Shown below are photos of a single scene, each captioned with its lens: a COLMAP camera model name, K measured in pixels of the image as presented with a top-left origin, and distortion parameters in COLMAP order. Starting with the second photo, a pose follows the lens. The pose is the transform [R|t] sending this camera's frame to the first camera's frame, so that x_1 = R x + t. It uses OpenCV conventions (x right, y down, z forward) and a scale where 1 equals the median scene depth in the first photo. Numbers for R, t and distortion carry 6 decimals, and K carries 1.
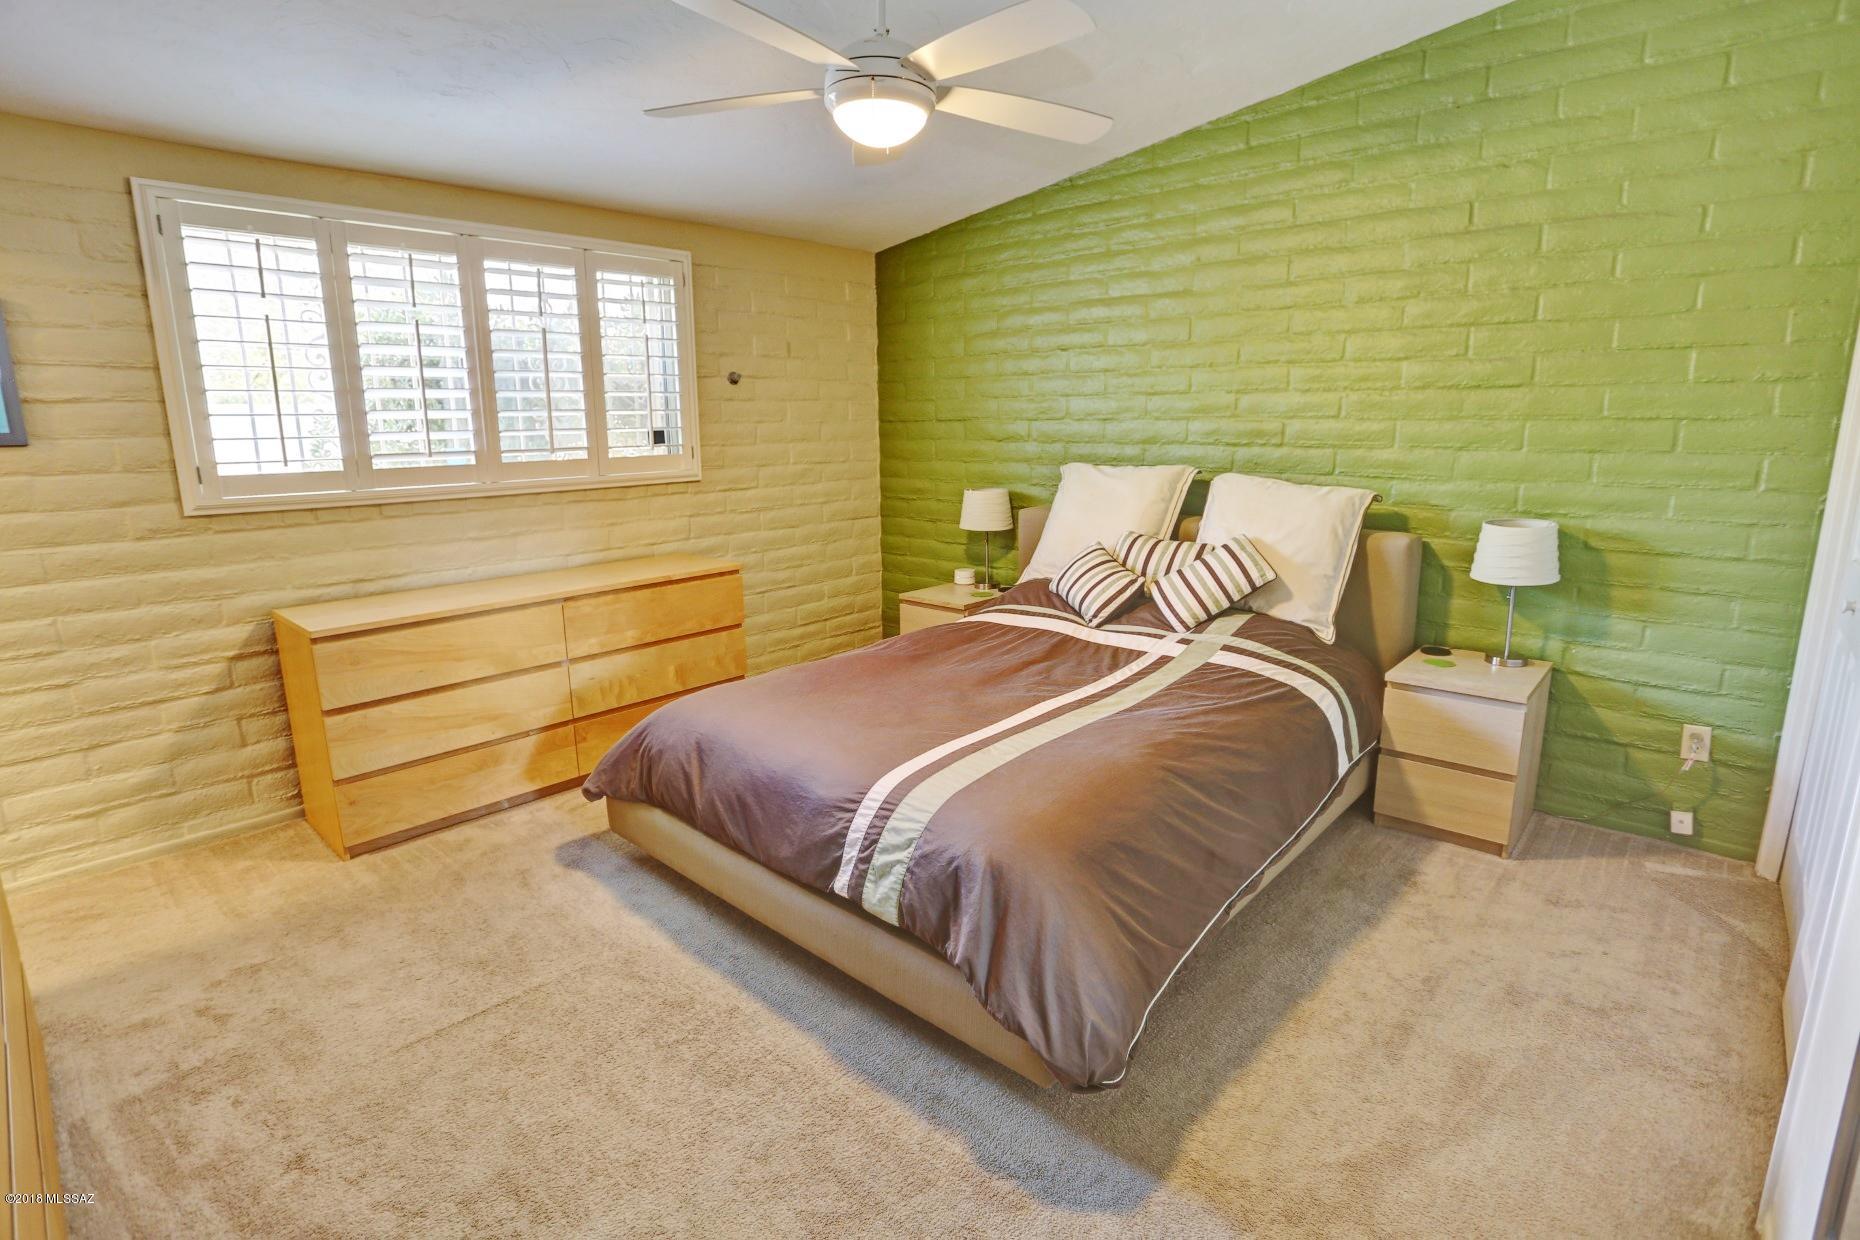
lens RADIAL K [[914.8, 0, 927.4], [0, 914.8, 612.5], [0, 0, 1]] dist [-0.069759, 0.029920]
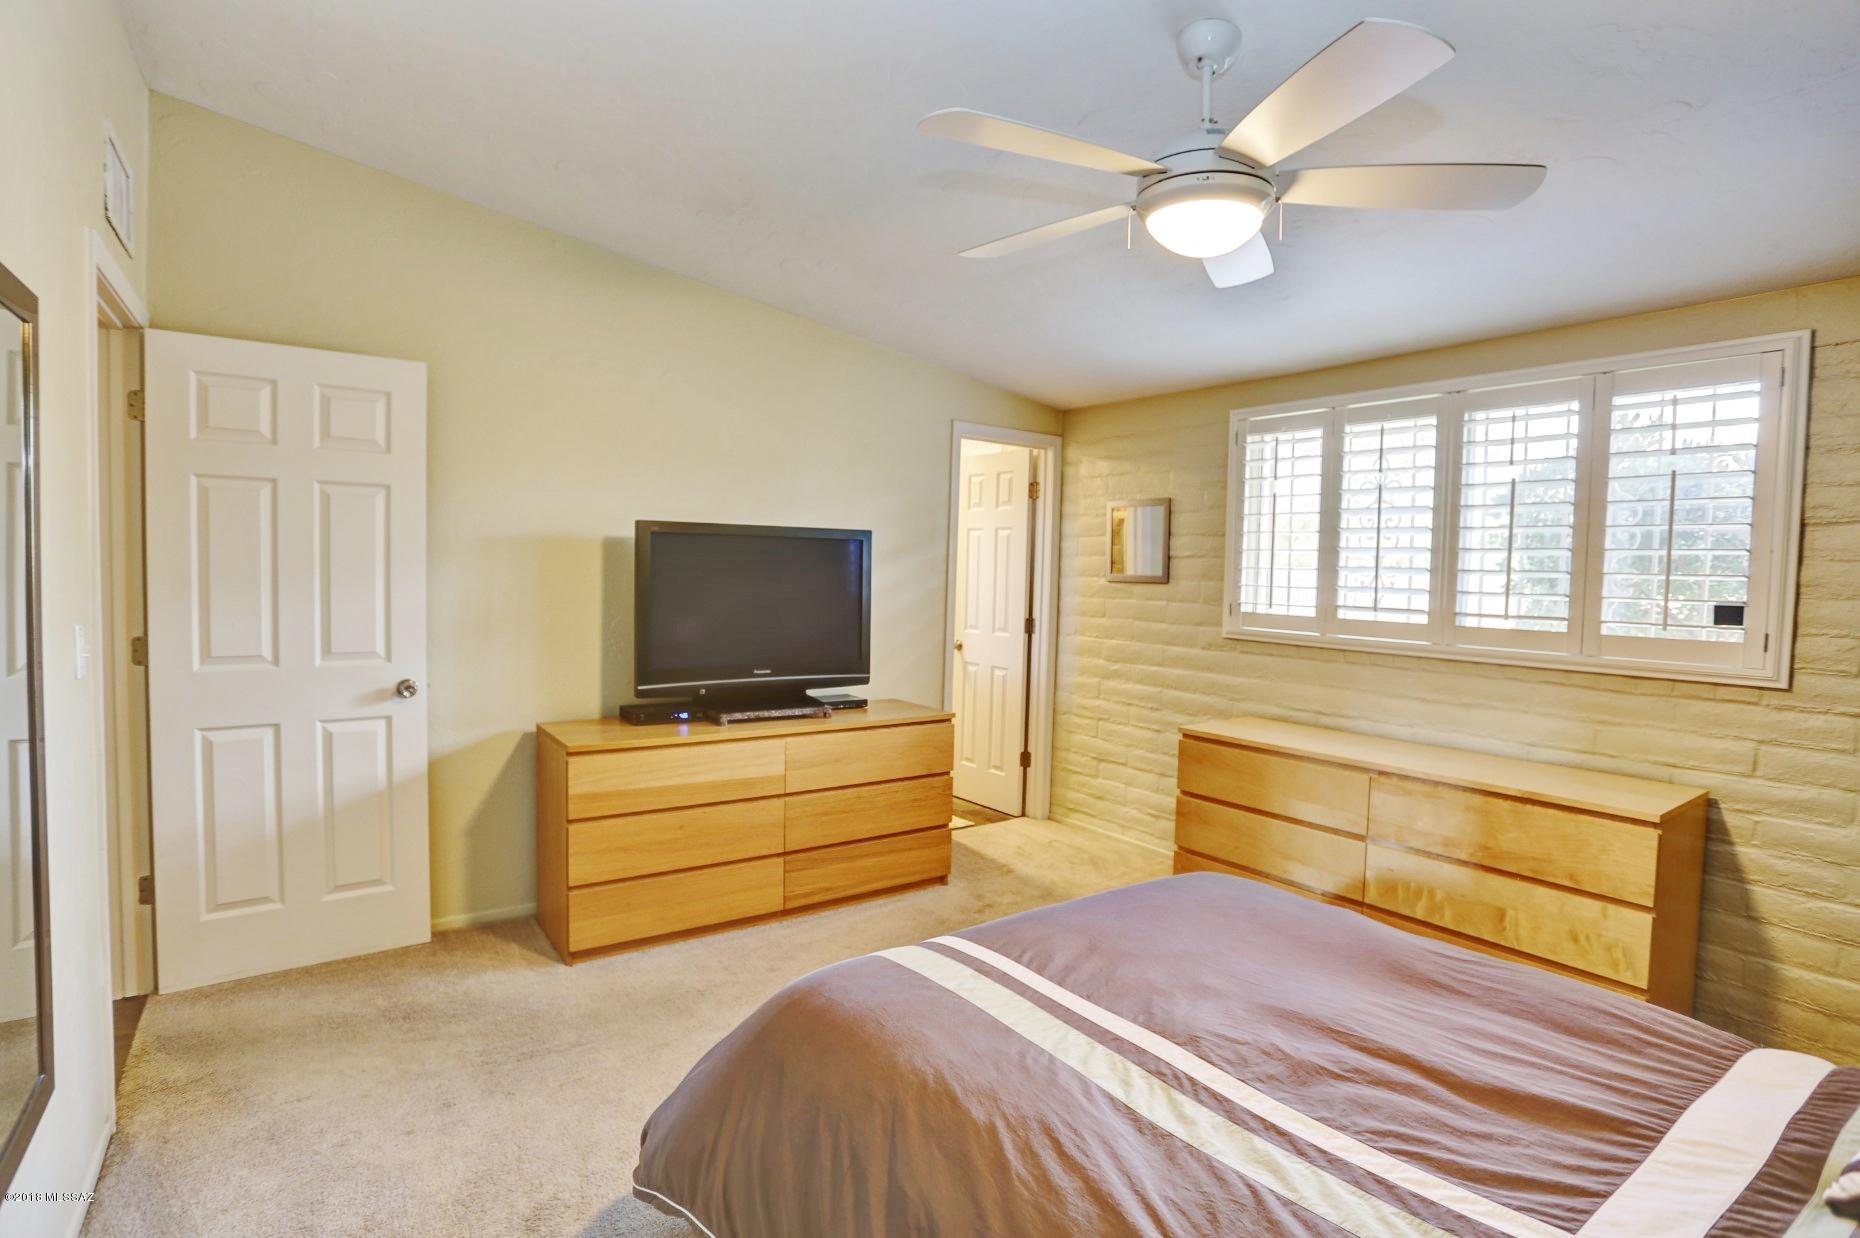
lens RADIAL K [[920.2, 0, 927.8], [0, 920.2, 610.8], [0, 0, 1]] dist [-0.069354, 0.028263]
pose [[-0.213446, 0.050825, -0.975632, 0.622035], [-0.223038, 0.969738, 0.099314, -0.173445], [0.951155, 0.238801, -0.195650, 0.756494]]
